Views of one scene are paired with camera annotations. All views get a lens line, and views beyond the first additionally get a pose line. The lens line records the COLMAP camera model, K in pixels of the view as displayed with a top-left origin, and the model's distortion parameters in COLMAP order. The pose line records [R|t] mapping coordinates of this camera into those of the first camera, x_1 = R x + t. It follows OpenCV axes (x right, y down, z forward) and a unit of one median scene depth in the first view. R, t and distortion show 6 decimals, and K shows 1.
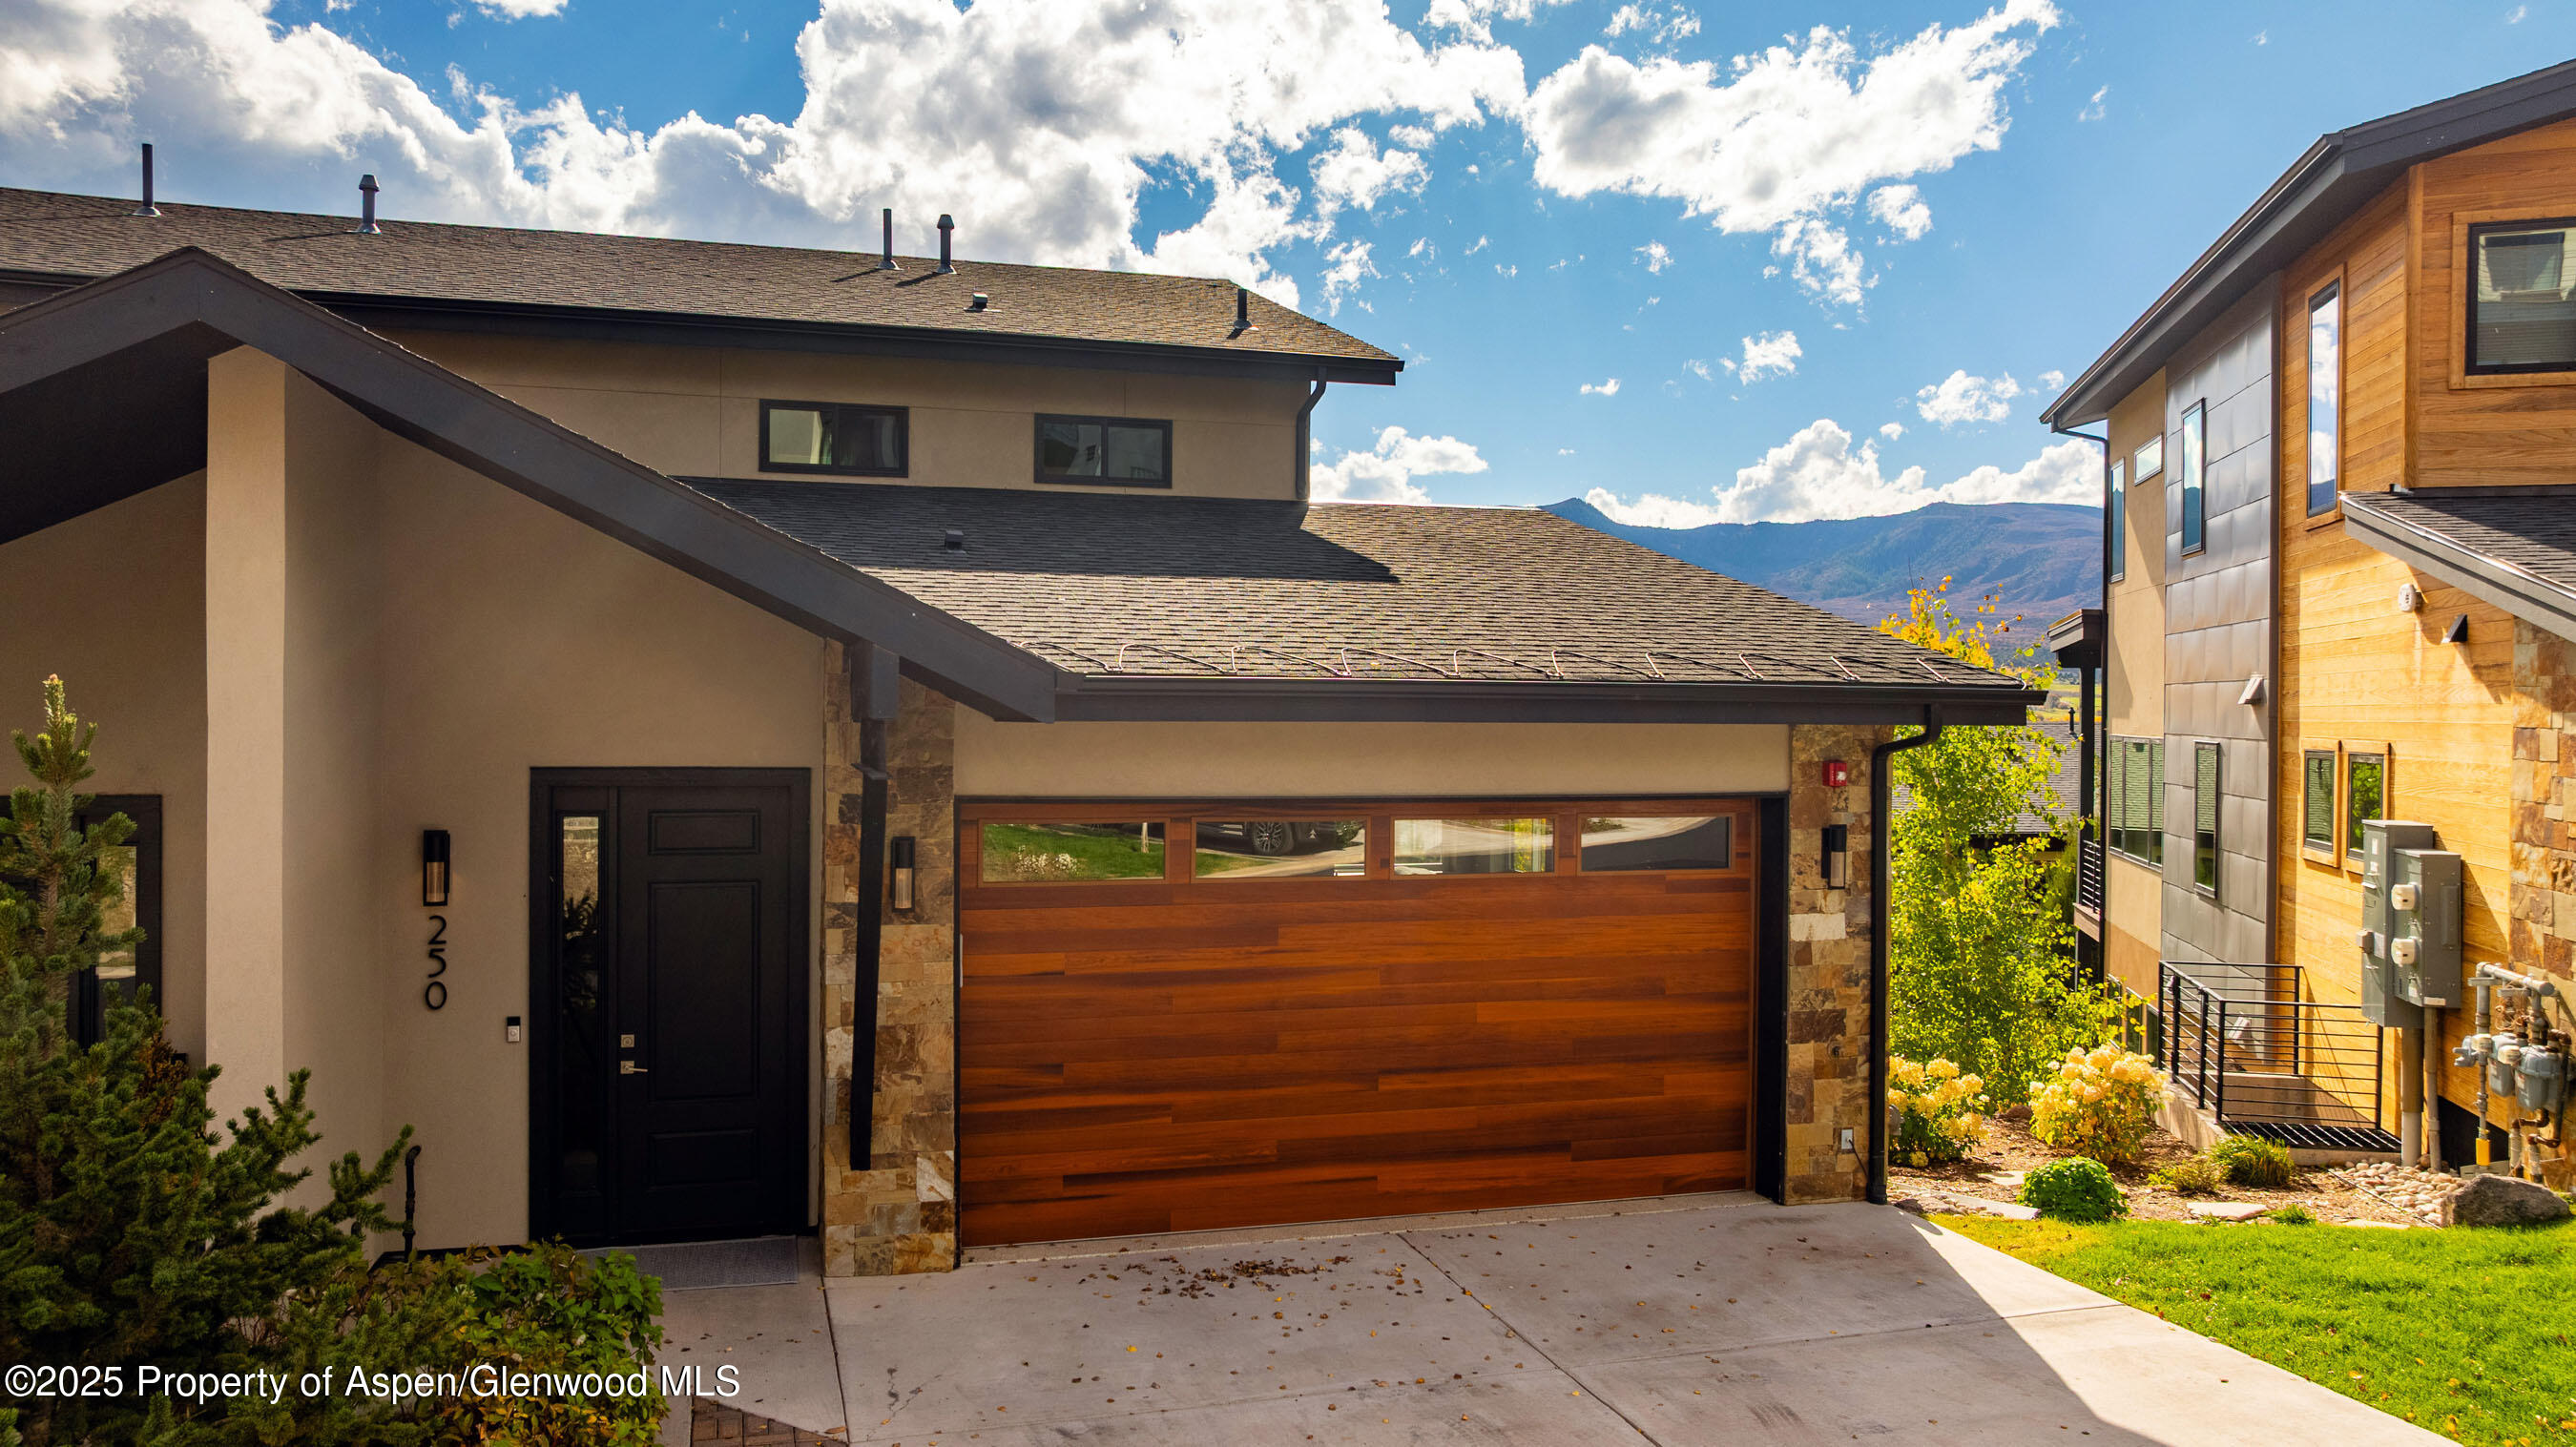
lens RADIAL K [[1840.3, 0, 1291.6], [0, 1840.3, 734.8], [0, 0, 1]] dist [-0.016268, 0.033121]
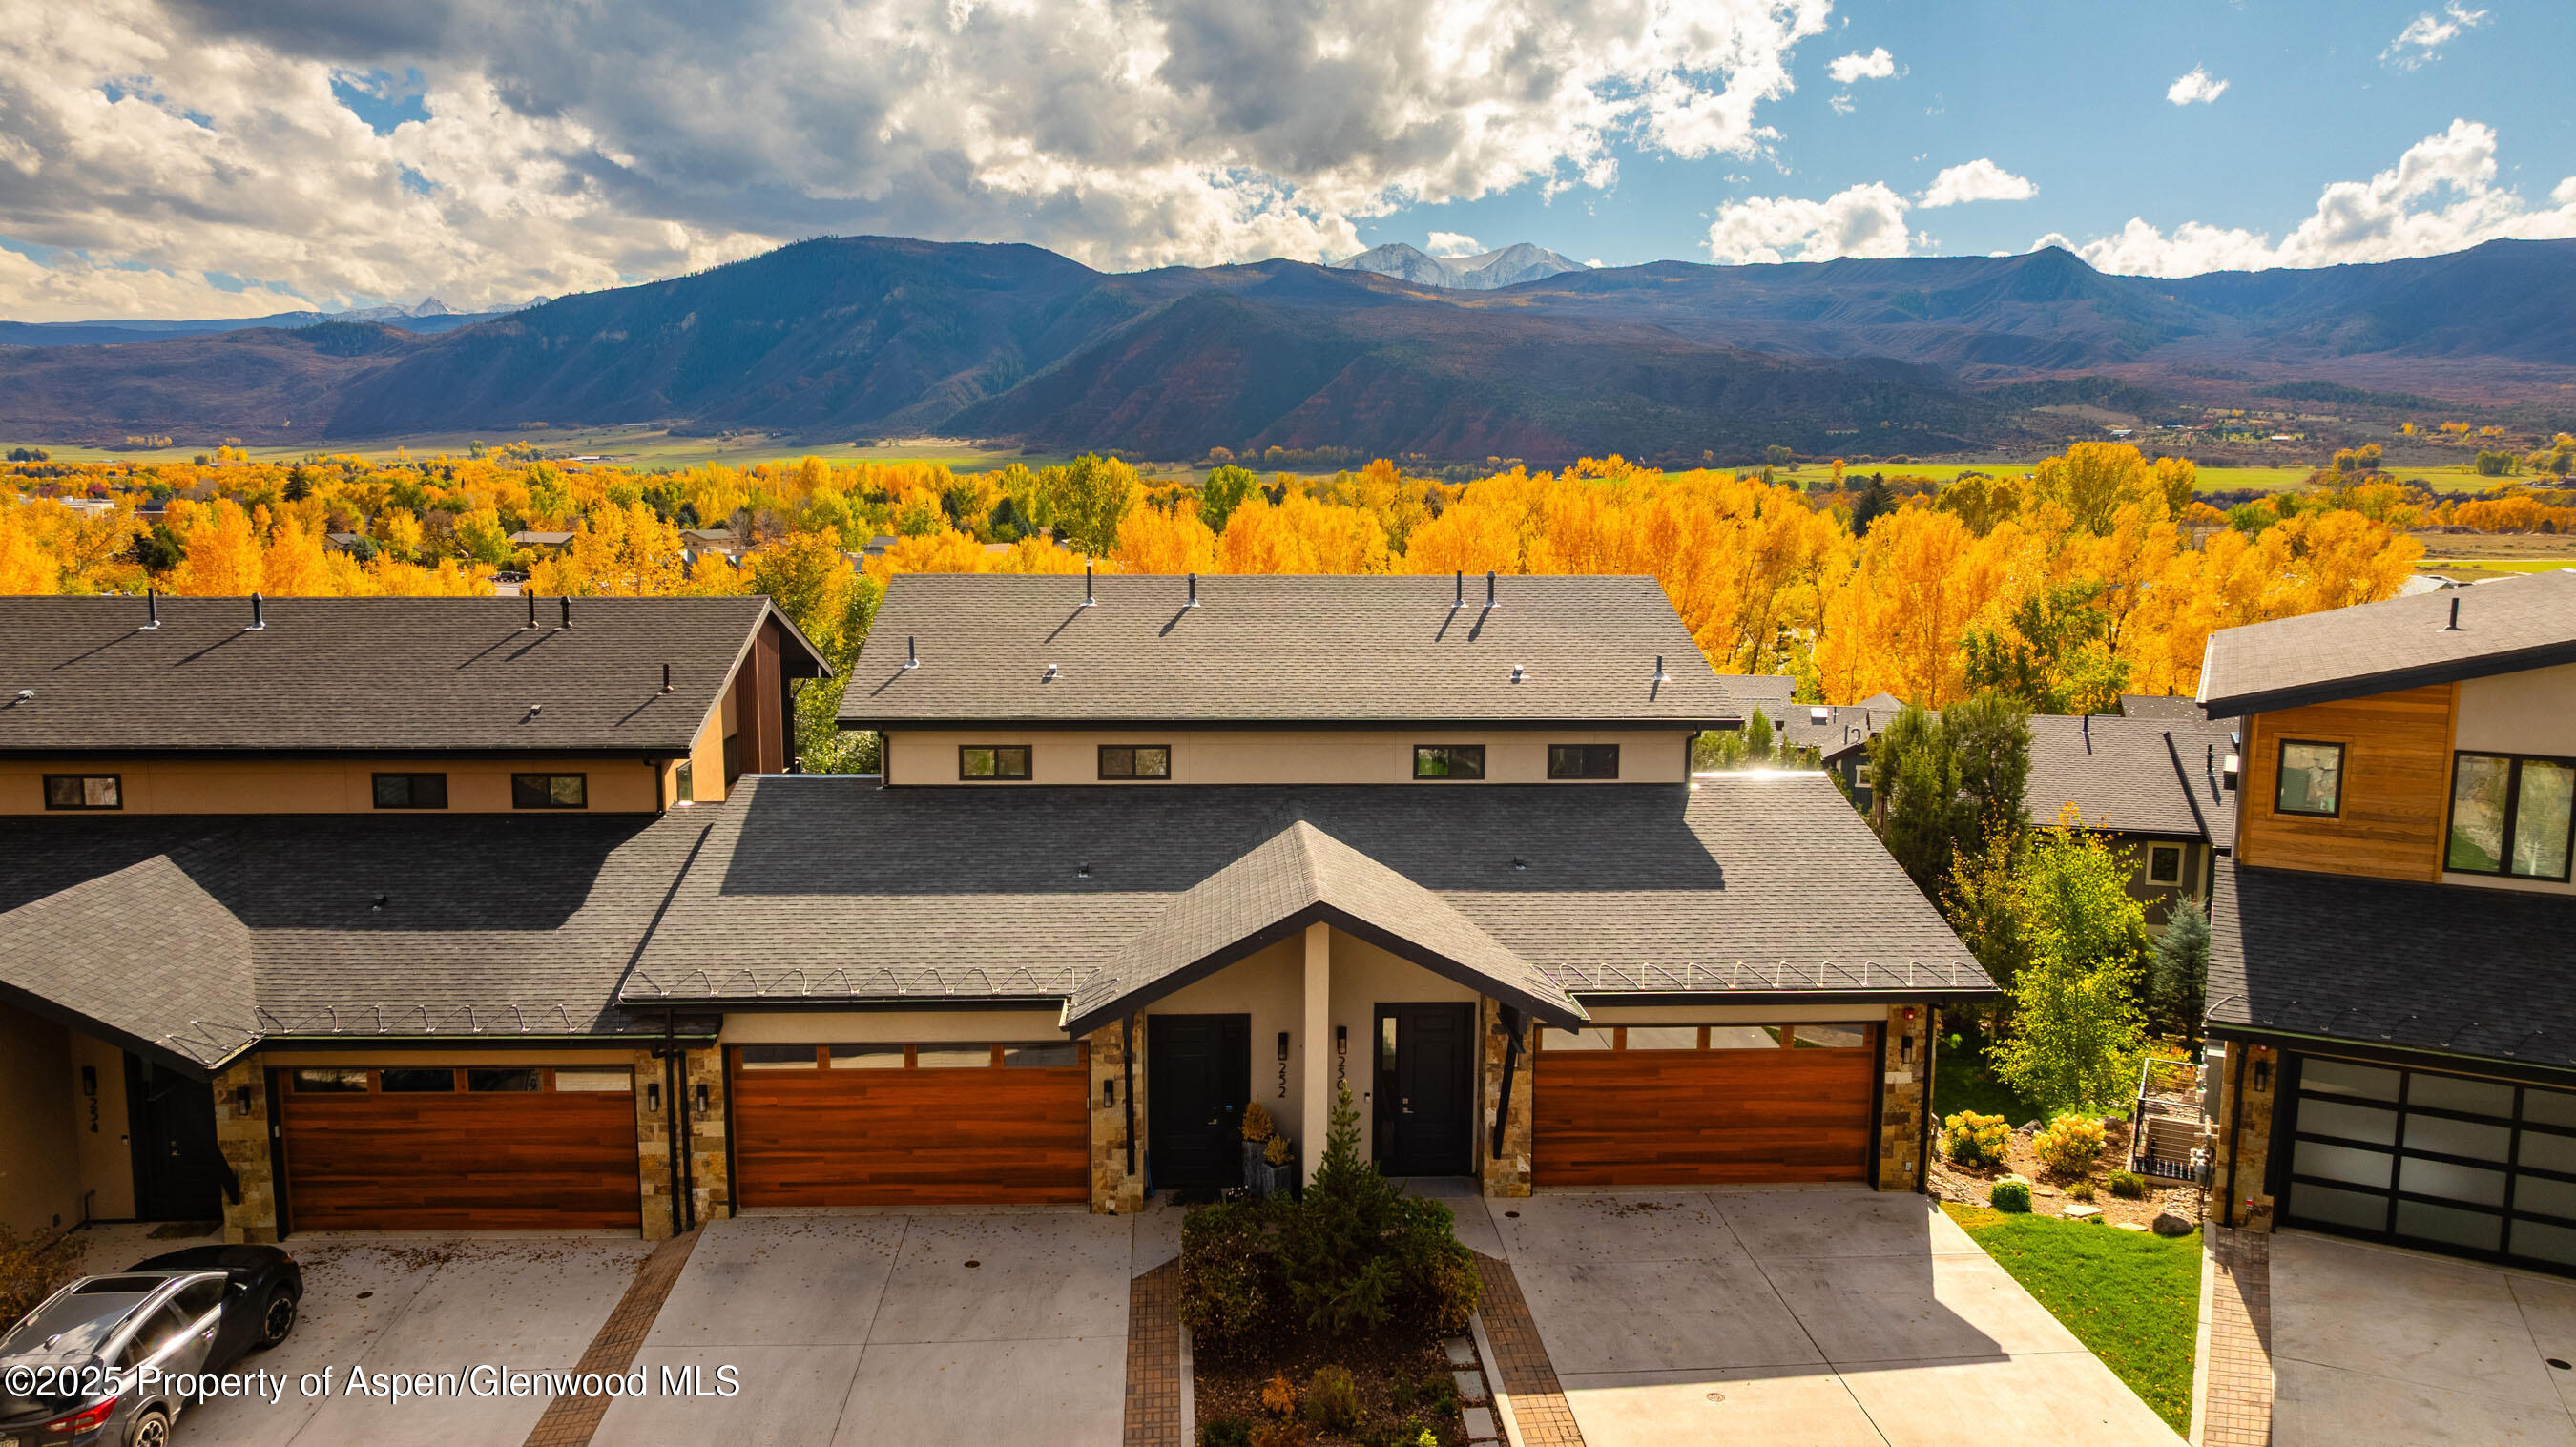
lens RADIAL K [[1840.3, 0, 1278.2], [0, 1840.3, 739.3], [0, 0, 1]] dist [-0.016268, 0.033121]
pose [[0.971898, 0.030673, -0.233397, 0.061786], [-0.000208, 0.991587, 0.129445, -0.709895], [0.235404, -0.125759, 0.963727, -1.565635]]
